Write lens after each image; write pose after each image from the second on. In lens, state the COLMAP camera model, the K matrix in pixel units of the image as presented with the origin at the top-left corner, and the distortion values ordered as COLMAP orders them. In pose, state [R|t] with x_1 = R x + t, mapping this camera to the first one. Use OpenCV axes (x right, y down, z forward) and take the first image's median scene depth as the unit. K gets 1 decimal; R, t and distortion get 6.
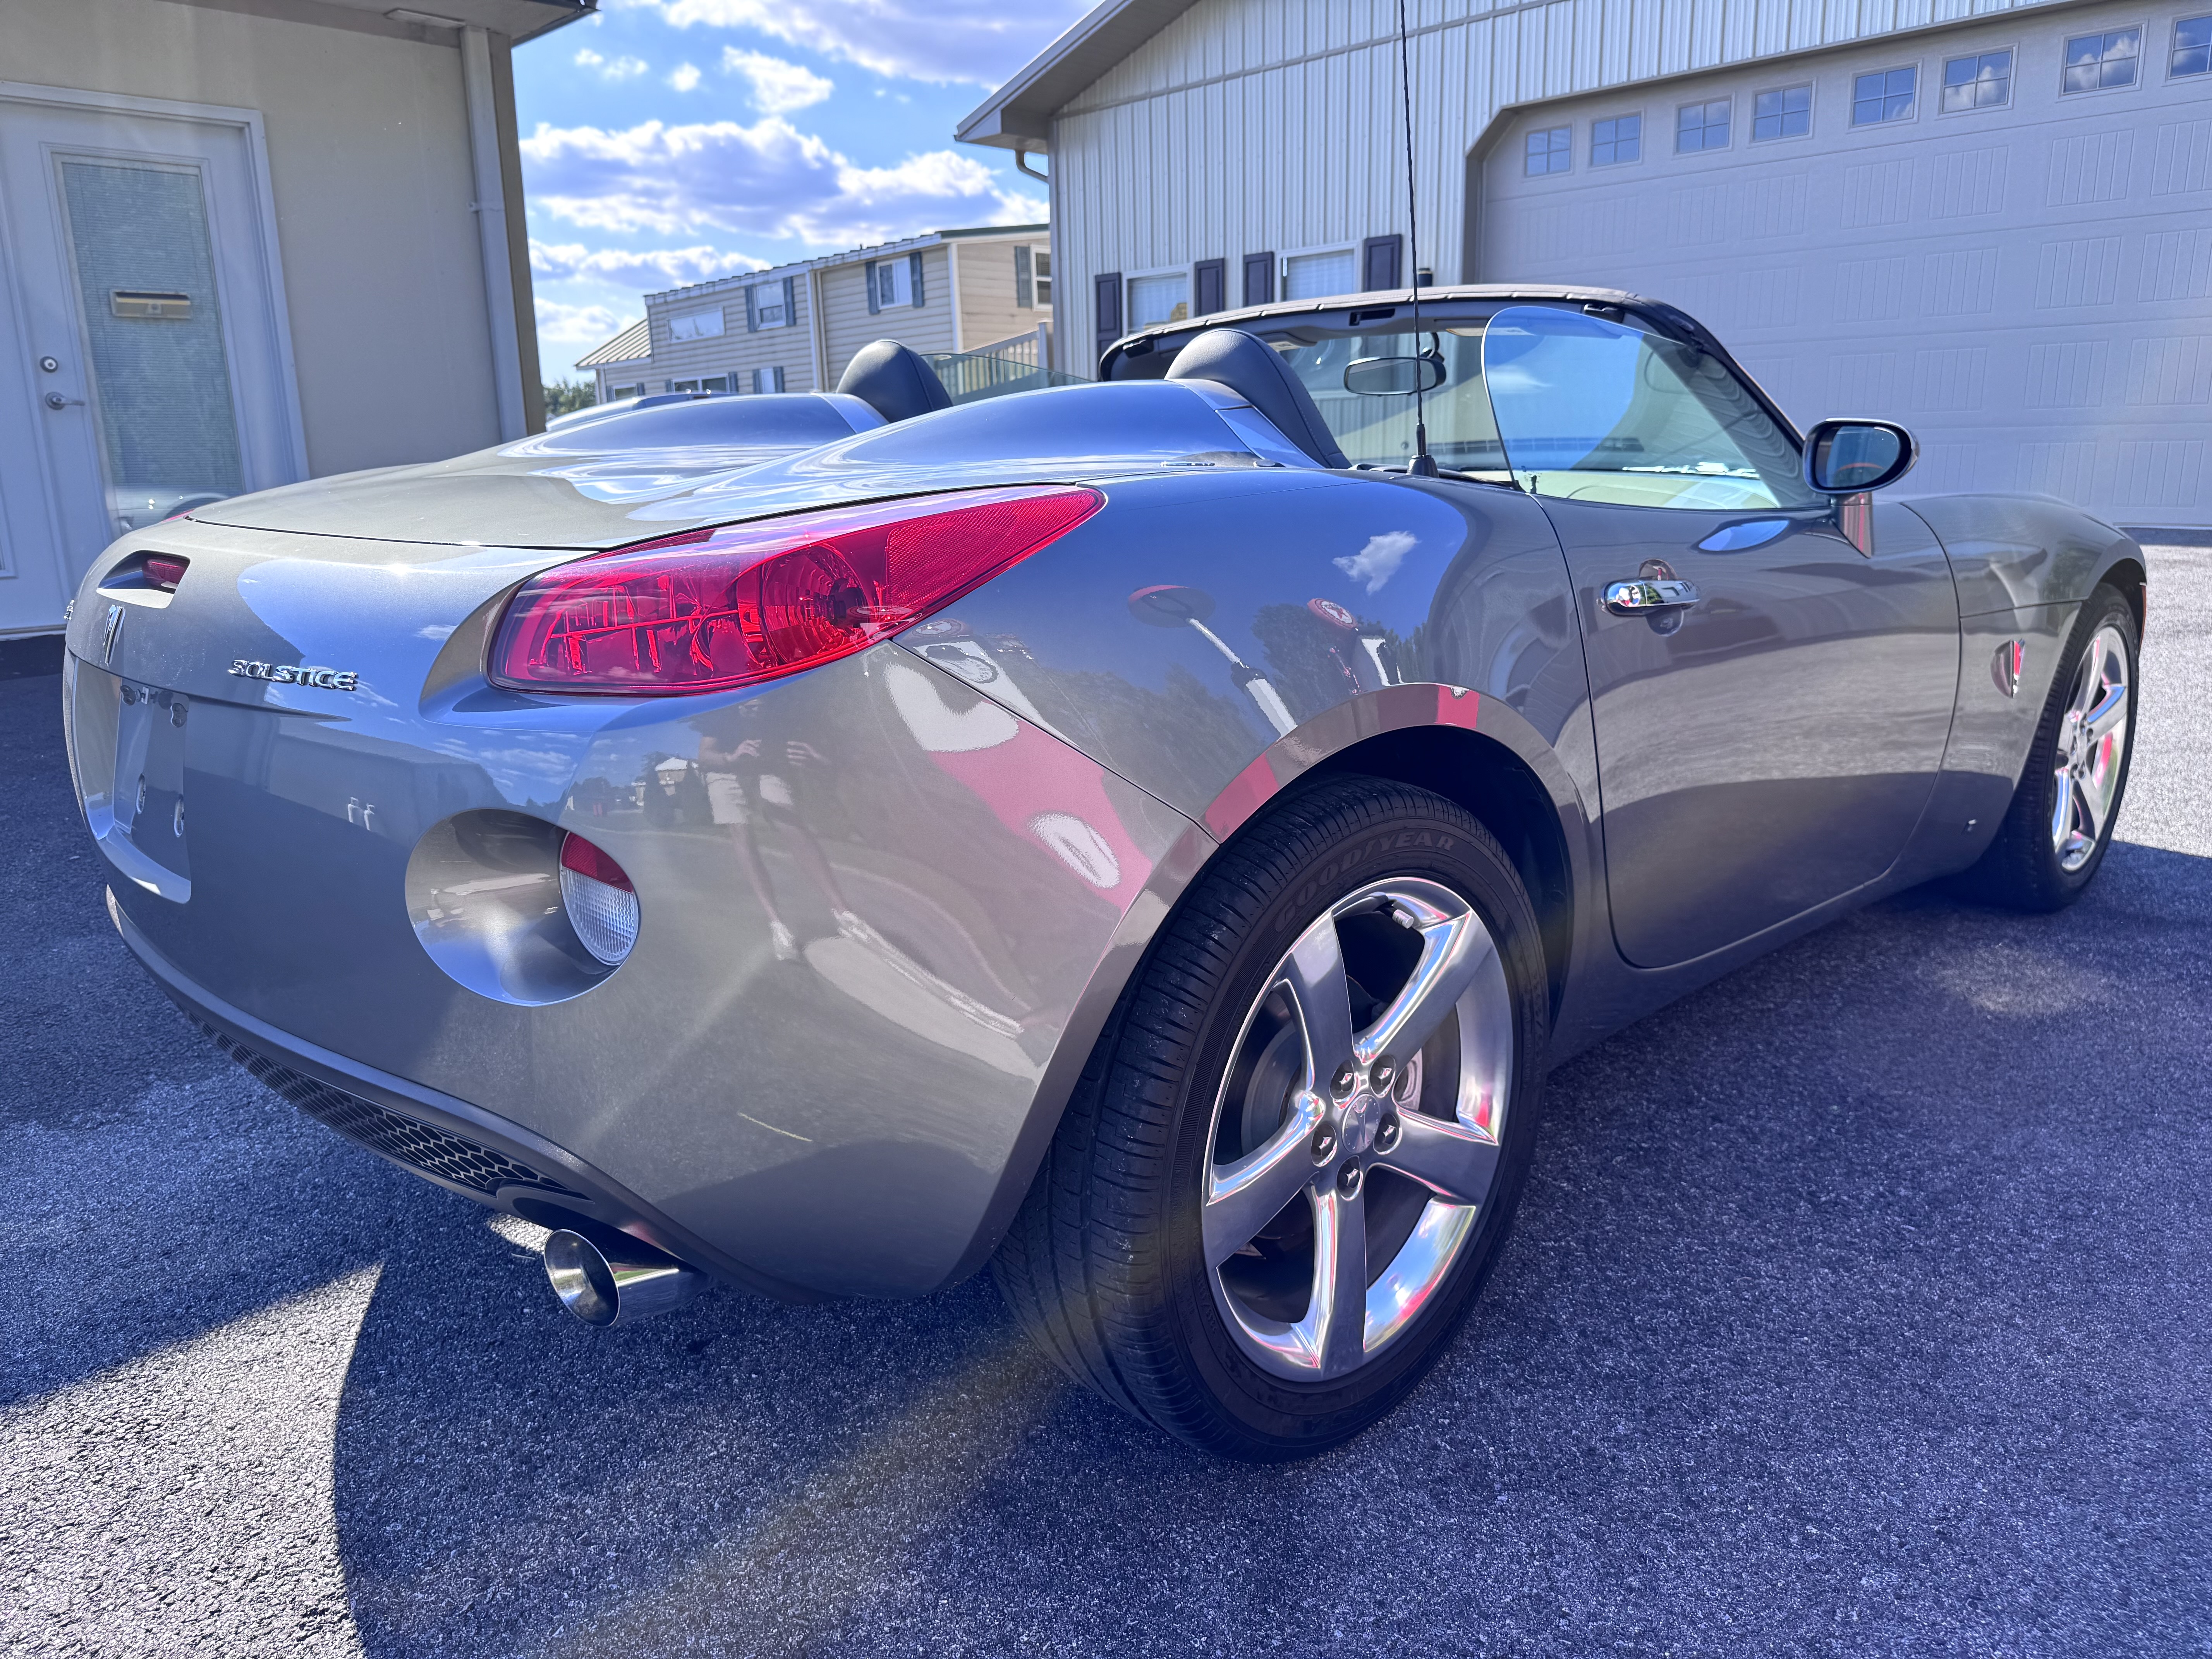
lens RADIAL K [[1550.9, 0, 1106.0], [0, 1550.9, 829.5], [0, 0, 1]] dist [0.008667, -0.017030]
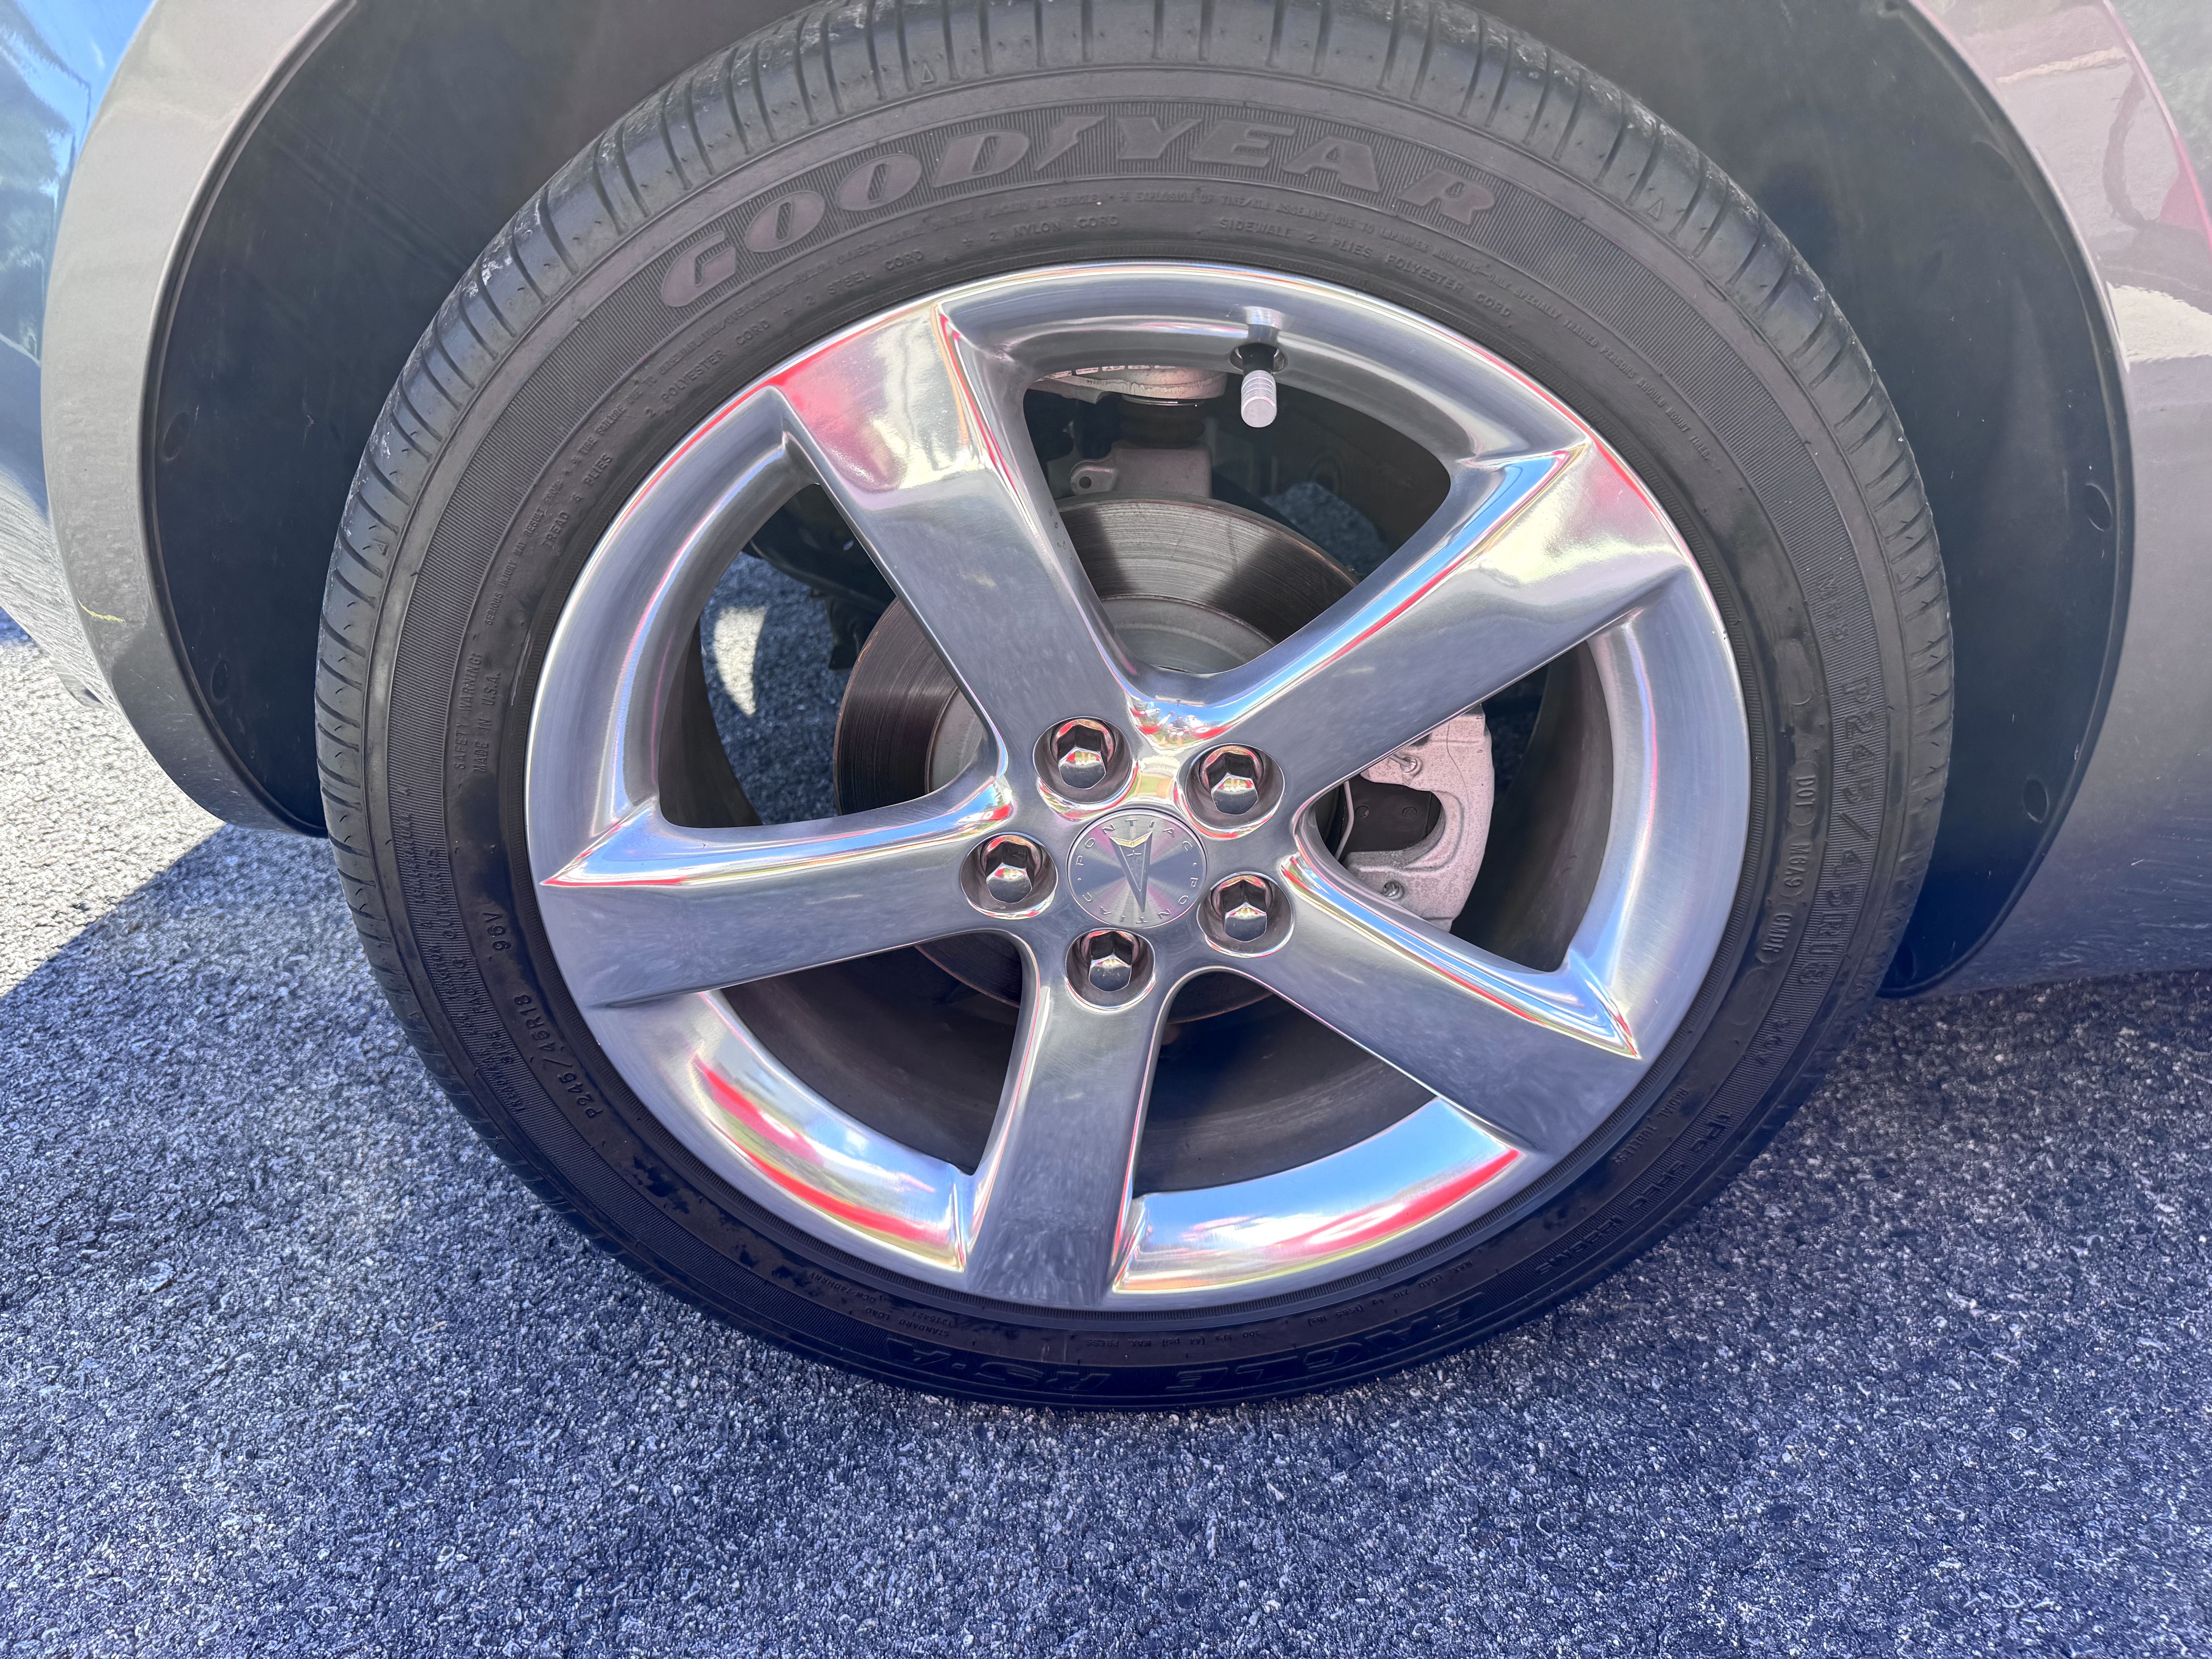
lens RADIAL K [[1550.9, 0, 1106.0], [0, 1550.9, 829.5], [0, 0, 1]] dist [0.008667, -0.017030]
pose [[0.711123, 0.368348, -0.598852, 0.400099], [-0.155705, 0.913130, 0.376761, 0.017410], [0.685609, -0.174679, 0.706702, 0.673272]]
